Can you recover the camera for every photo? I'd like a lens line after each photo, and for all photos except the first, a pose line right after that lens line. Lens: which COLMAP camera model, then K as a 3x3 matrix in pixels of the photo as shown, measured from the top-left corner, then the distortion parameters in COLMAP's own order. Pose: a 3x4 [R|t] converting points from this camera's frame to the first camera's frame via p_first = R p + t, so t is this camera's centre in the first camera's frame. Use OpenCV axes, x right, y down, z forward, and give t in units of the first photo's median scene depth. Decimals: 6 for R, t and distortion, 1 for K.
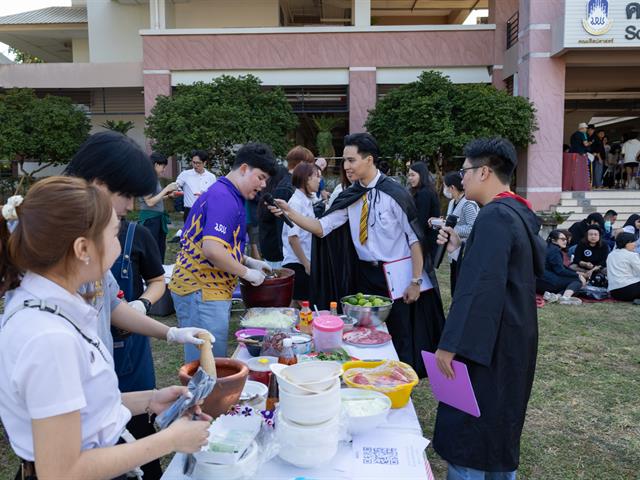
lens RADIAL K [[574.4, 0, 298.7], [0, 574.4, 232.7], [0, 0, 1]] dist [-0.006973, 0.018613]
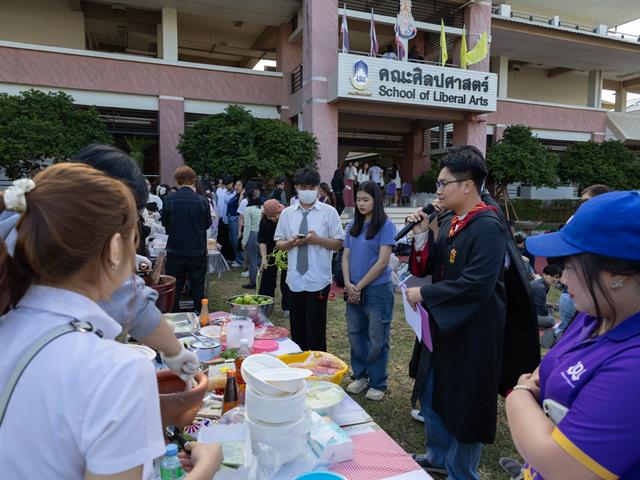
lens RADIAL K [[483.5, 0, 319.3], [0, 483.5, 235.2], [0, 0, 1]] dist [0.000377, 0.007704]
pose [[0.907145, -0.017323, 0.420462, -0.031014], [0.024077, 0.999652, -0.010761, 0.001739], [-0.420129, 0.019885, 0.907246, 0.022197]]
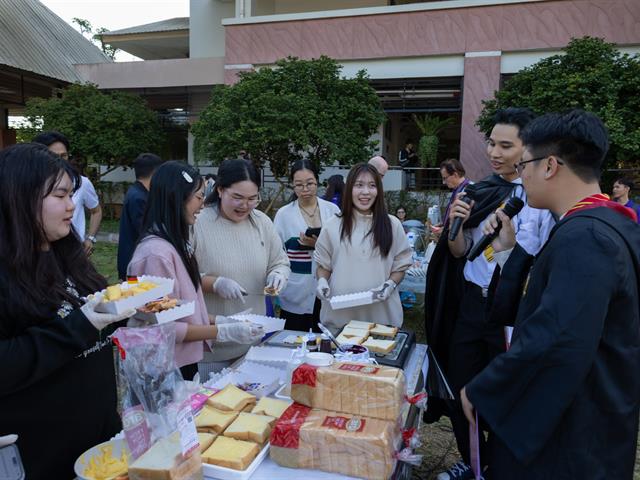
lens RADIAL K [[483.5, 0, 316.4], [0, 483.5, 244.7], [0, 0, 1]] dist [0.000377, 0.007704]
pose [[0.972537, 0.057043, -0.225649, 0.057592], [-0.052242, 0.998264, 0.027195, -0.034828], [0.226808, -0.014660, 0.973829, 0.320330]]
